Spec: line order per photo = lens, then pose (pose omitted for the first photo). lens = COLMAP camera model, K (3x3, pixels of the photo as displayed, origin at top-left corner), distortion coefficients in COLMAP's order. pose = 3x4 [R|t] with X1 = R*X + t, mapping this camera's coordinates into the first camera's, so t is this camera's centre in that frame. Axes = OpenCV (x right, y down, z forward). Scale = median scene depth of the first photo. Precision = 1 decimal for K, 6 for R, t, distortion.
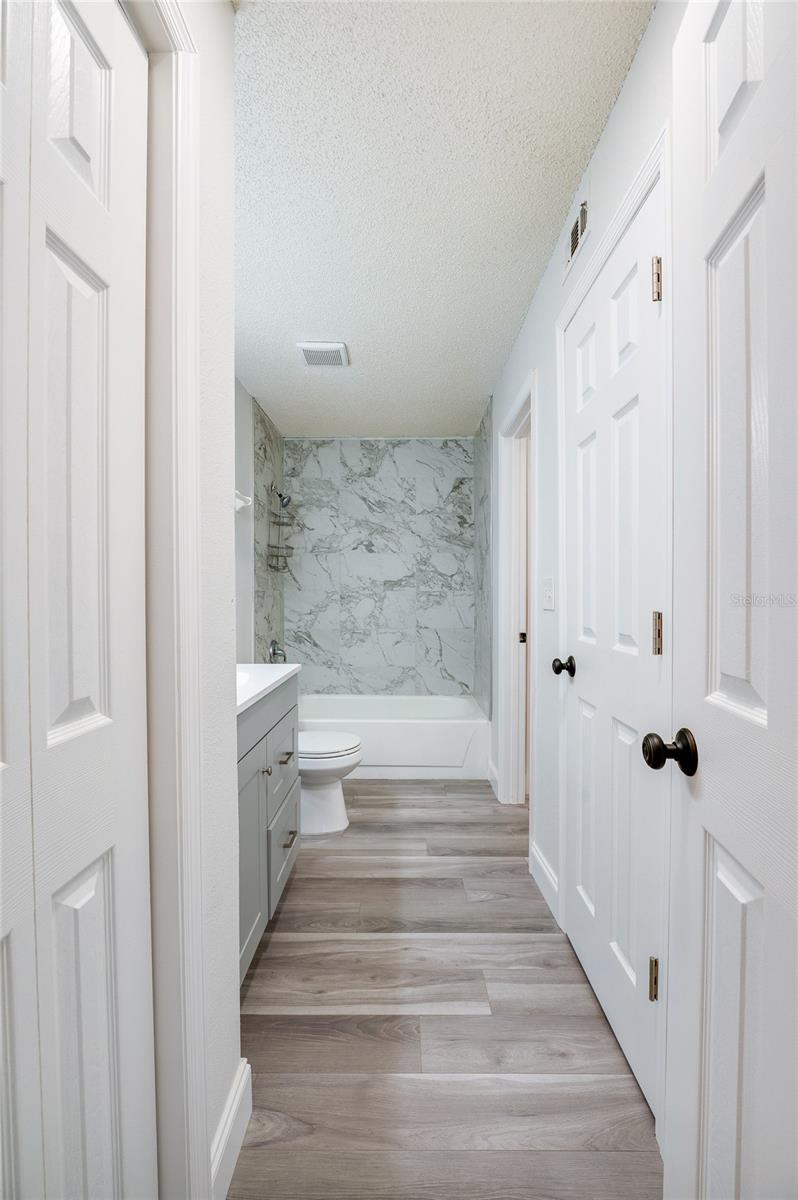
lens RADIAL K [[462.4, 0, 387.1], [0, 462.4, 599.9], [0, 0, 1]] dist [-0.012566, 0.000088]
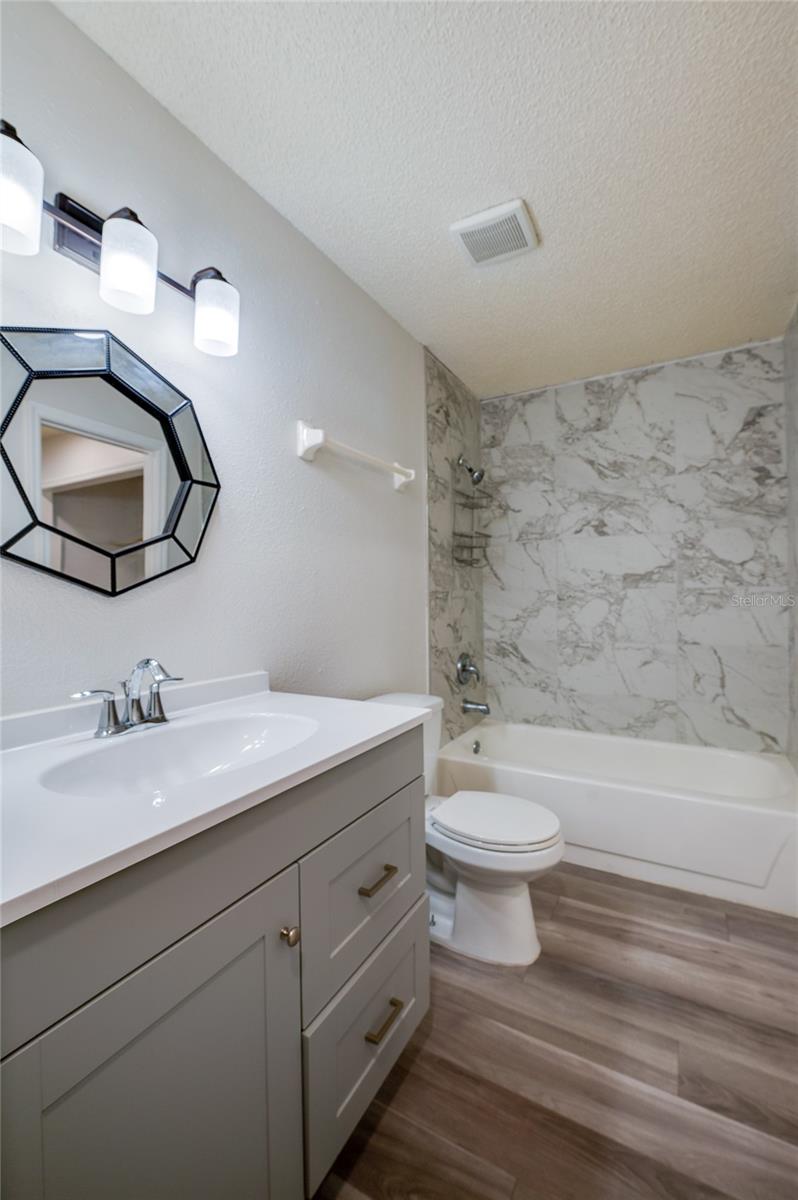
lens RADIAL K [[462.4, 0, 387.1], [0, 462.4, 599.9], [0, 0, 1]] dist [-0.012566, 0.000088]
pose [[0.864122, -0.006372, -0.503241, 0.036125], [0.005496, 0.999980, -0.003224, -0.002225], [0.503252, 0.000020, 0.864140, 0.217778]]
